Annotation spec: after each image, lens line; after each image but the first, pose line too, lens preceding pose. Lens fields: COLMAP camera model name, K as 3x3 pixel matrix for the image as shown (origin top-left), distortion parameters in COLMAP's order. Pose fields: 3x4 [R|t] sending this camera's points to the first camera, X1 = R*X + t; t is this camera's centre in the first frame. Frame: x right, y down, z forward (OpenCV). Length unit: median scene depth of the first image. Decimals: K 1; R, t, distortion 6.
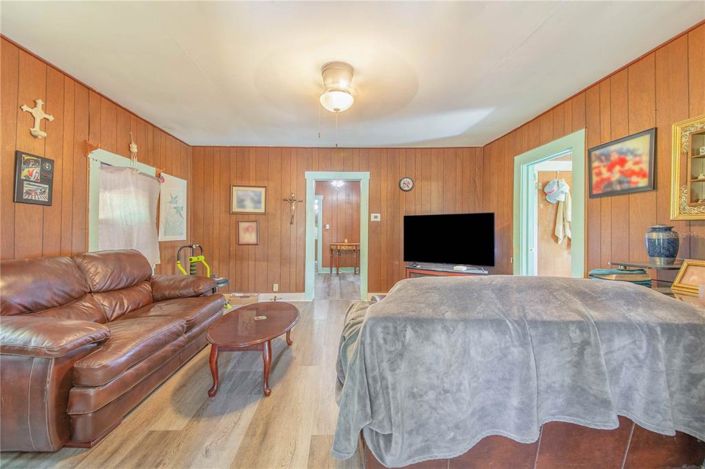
lens RADIAL K [[272.8, 0, 352.5], [0, 272.8, 234.5], [0, 0, 1]] dist [0.000154, -0.004480]
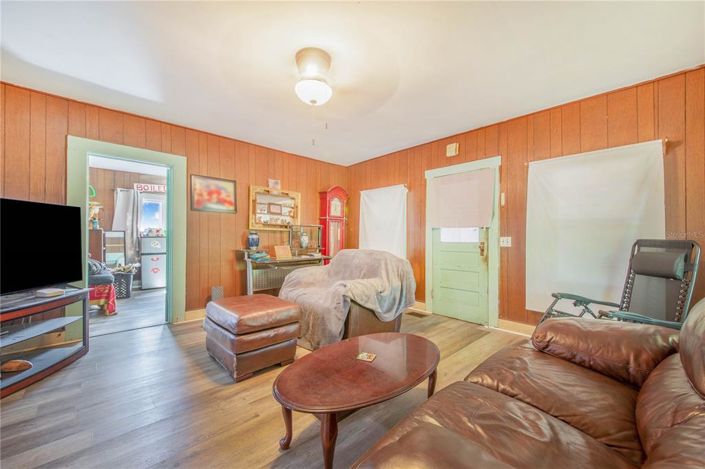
lens RADIAL K [[272.8, 0, 352.5], [0, 272.8, 234.5], [0, 0, 1]] dist [0.000154, -0.004480]
pose [[-0.654552, -0.000977, 0.756016, -0.773467], [0.000022, 0.999999, 0.001312, -0.010063], [-0.756017, 0.000875, -0.654551, 1.383048]]
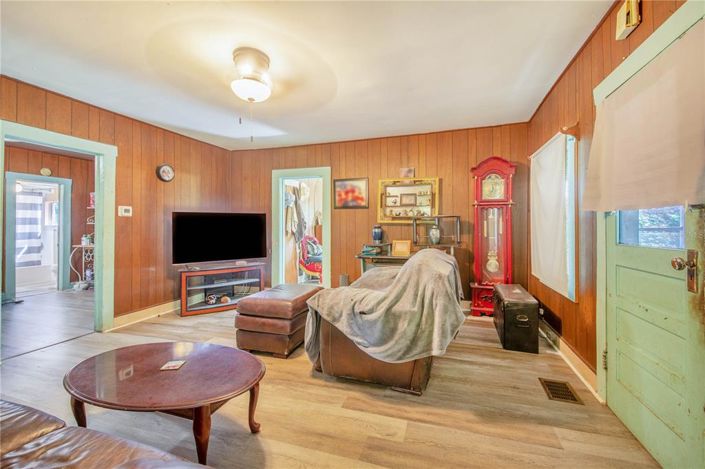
lens RADIAL K [[273.4, 0, 350.7], [0, 273.4, 227.3], [0, 0, 1]] dist [0.001128, -0.010324]
pose [[0.336828, -0.006037, 0.941547, -0.748892], [0.017434, 0.999848, 0.000174, -0.017092], [-0.941405, 0.016356, 0.336882, 0.354920]]
